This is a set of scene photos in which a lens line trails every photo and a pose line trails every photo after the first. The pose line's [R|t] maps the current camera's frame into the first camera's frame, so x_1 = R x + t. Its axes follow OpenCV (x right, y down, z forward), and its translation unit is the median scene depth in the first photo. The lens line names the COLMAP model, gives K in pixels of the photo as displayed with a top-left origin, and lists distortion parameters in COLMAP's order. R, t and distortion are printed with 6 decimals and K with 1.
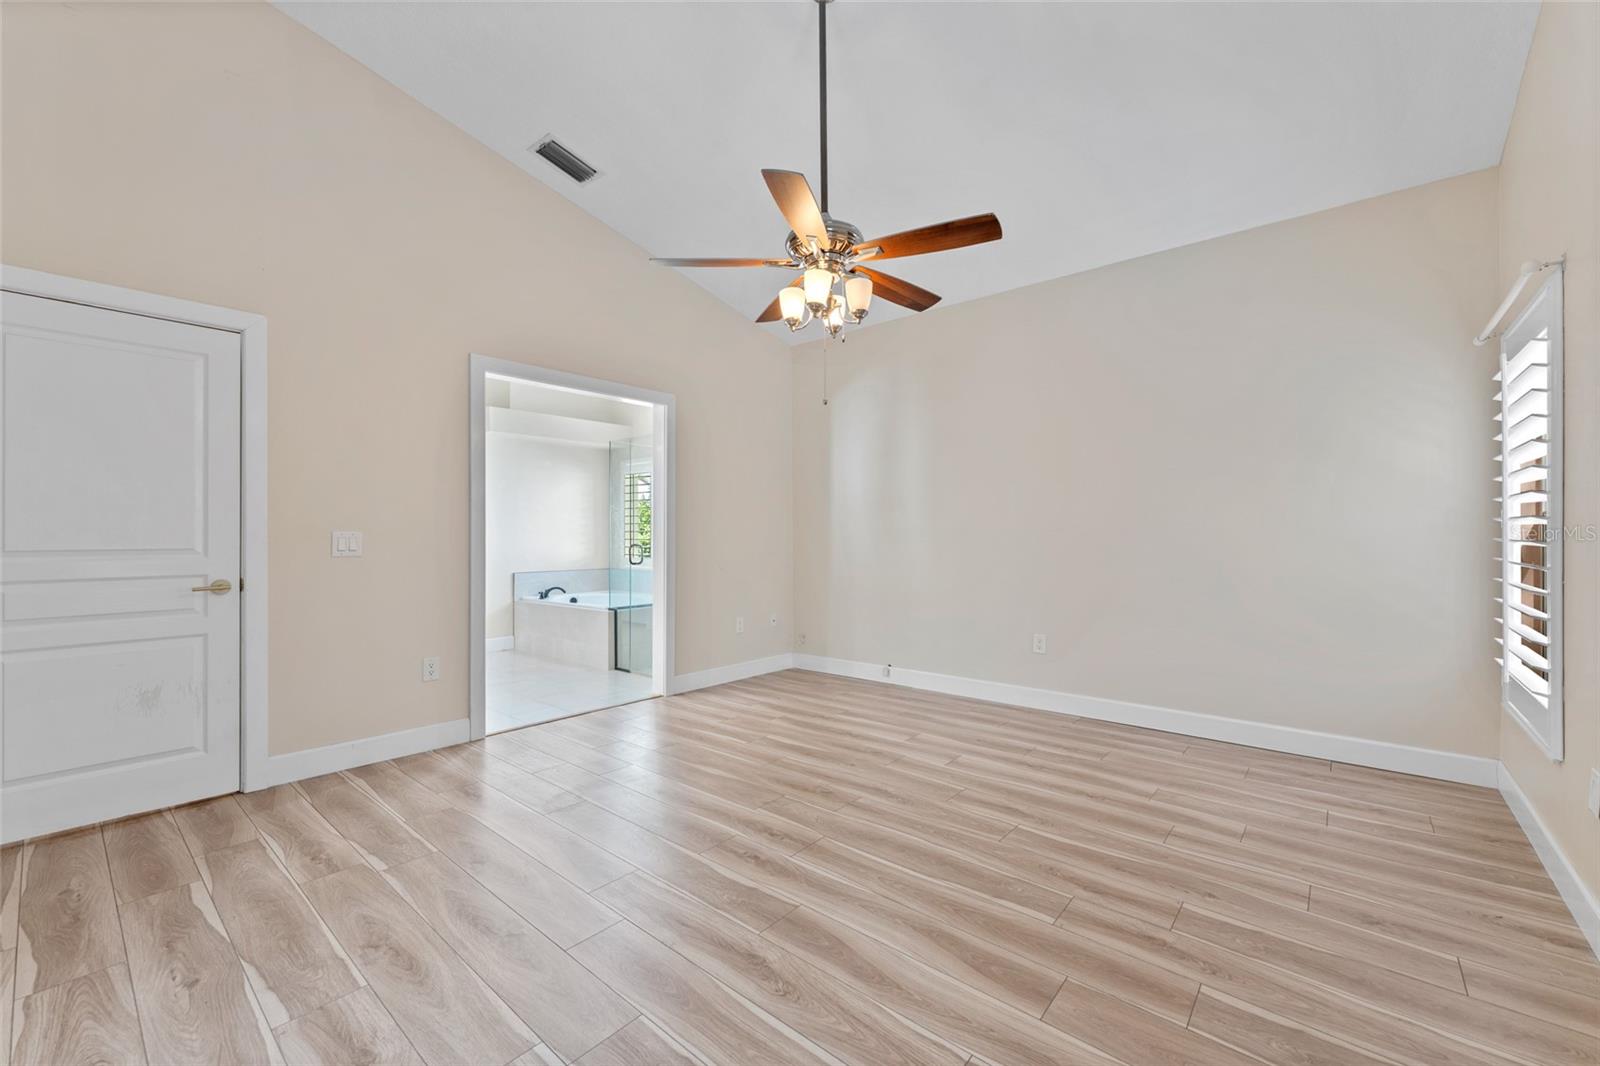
lens RADIAL K [[643.7, 0, 790.4], [0, 643.7, 533.3], [0, 0, 1]] dist [0.011353, -0.000203]
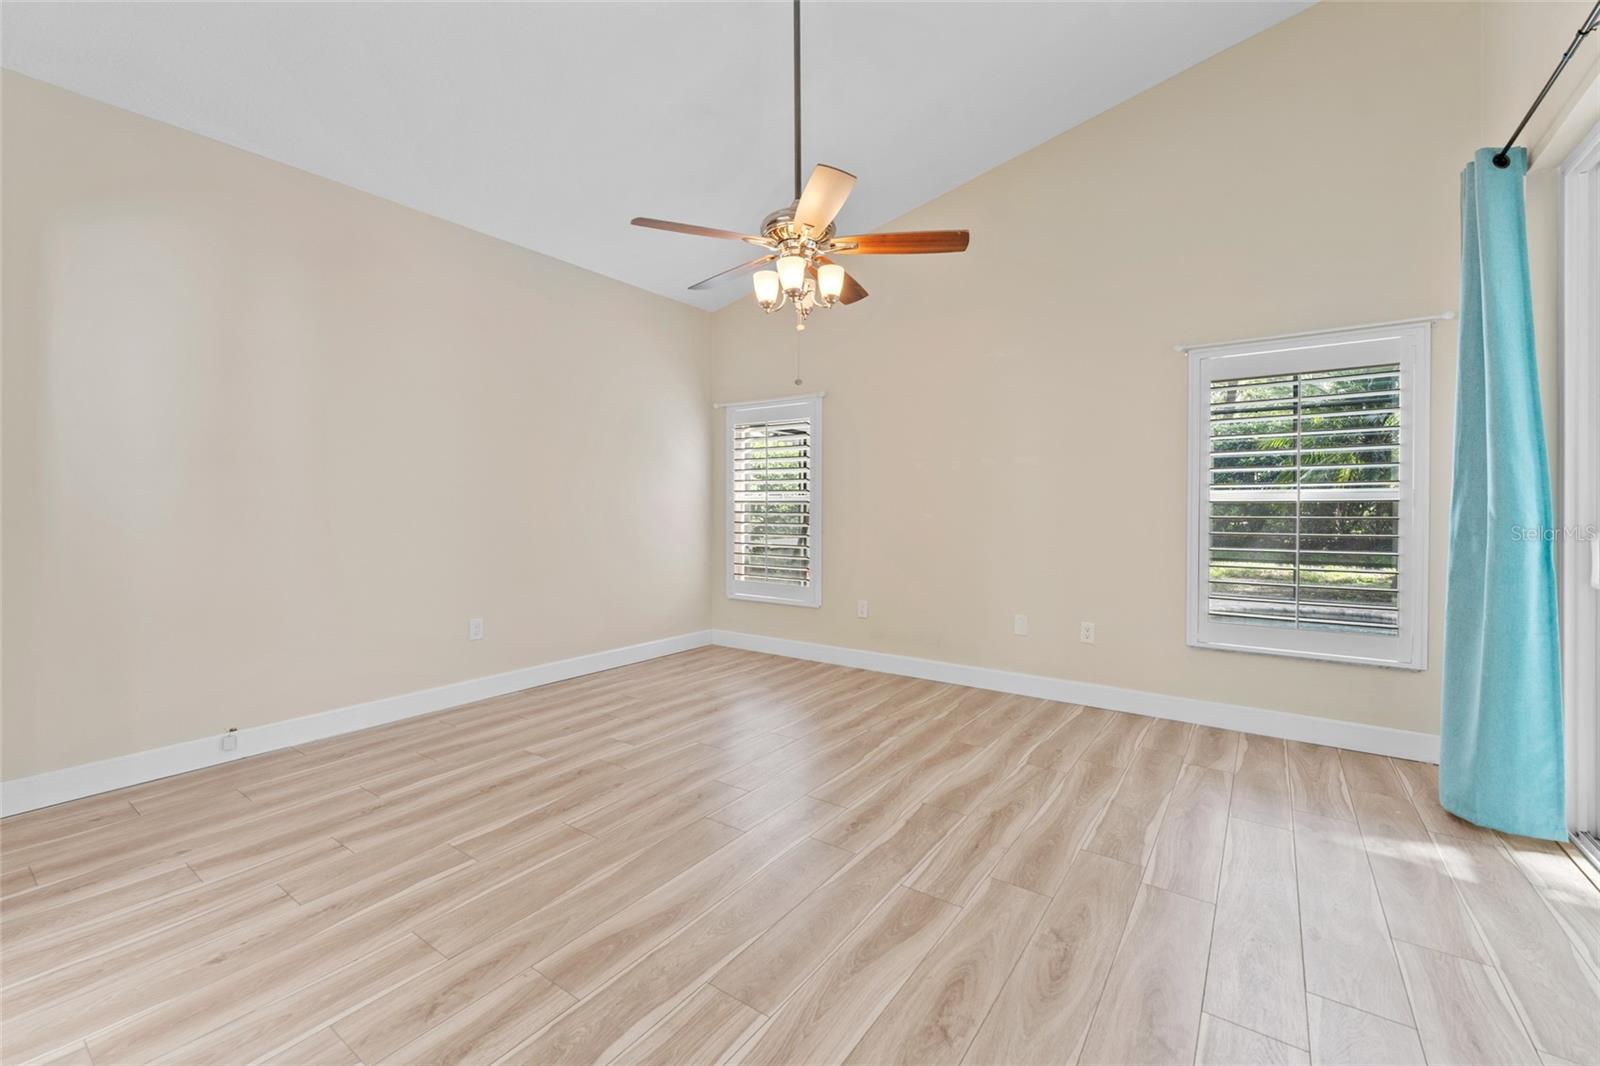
lens RADIAL K [[643.7, 0, 796.0], [0, 643.7, 516.4], [0, 0, 1]] dist [0.011353, -0.000203]
pose [[-0.079236, -0.007494, 0.996828, -0.730745], [-0.007947, 0.999945, 0.006886, -0.001107], [-0.996824, -0.007376, -0.079291, 0.796694]]
